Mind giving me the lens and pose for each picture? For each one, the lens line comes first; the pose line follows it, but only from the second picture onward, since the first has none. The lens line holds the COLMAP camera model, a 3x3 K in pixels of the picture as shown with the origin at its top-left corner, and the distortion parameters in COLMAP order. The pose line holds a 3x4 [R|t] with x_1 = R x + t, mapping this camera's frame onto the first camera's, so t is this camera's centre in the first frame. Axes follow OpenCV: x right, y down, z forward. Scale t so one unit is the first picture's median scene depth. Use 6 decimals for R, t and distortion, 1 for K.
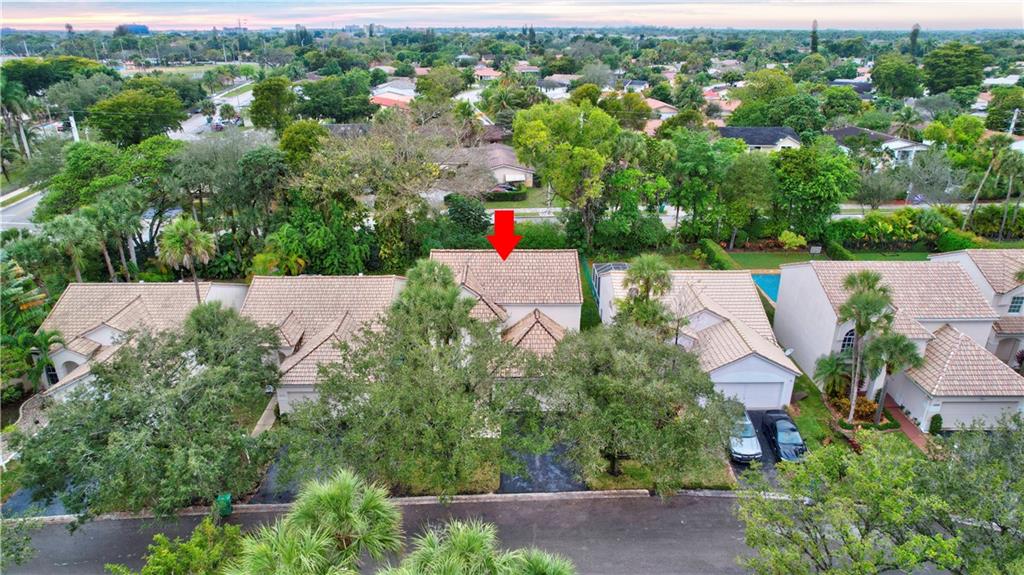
lens RADIAL K [[653.0, 0, 512.0], [0, 653.0, 287.5], [0, 0, 1]] dist [-0.084040, 0.078739]
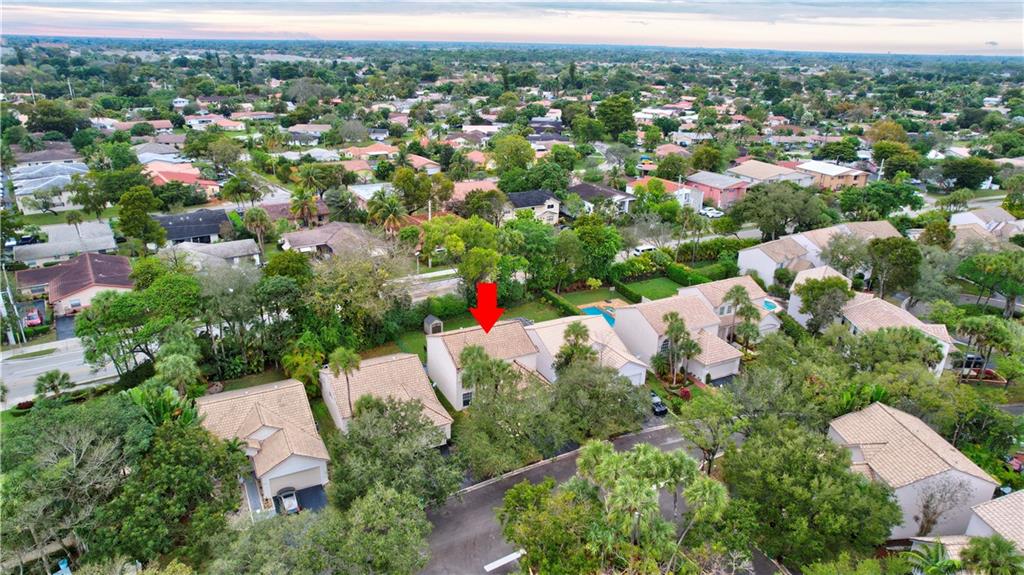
lens RADIAL K [[653.0, 0, 512.0], [0, 653.0, 287.5], [0, 0, 1]] dist [-0.084040, 0.078739]
pose [[0.890941, -0.143403, 0.430883, -0.464046], [0.149738, 0.988536, 0.019383, -0.129113], [-0.428722, 0.047250, 0.902200, -0.388759]]
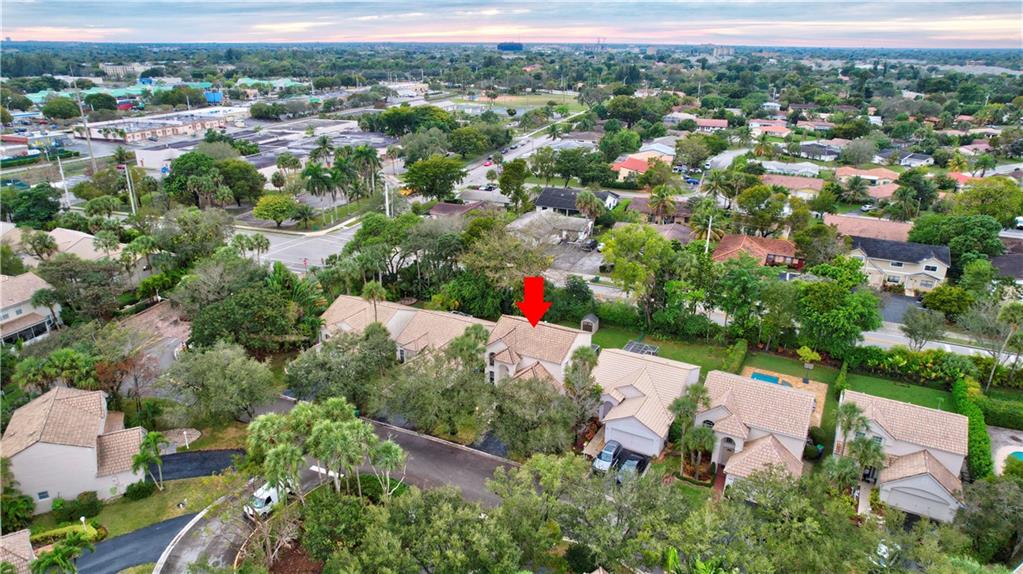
lens RADIAL K [[652.4, 0, 511.5], [0, 652.4, 287.0], [0, 0, 1]] dist [-0.084040, 0.078739]
pose [[0.873181, 0.178353, -0.453593, 0.490543], [-0.188154, 0.981850, 0.023861, -0.128059], [0.449615, 0.064510, 0.890890, -0.403740]]
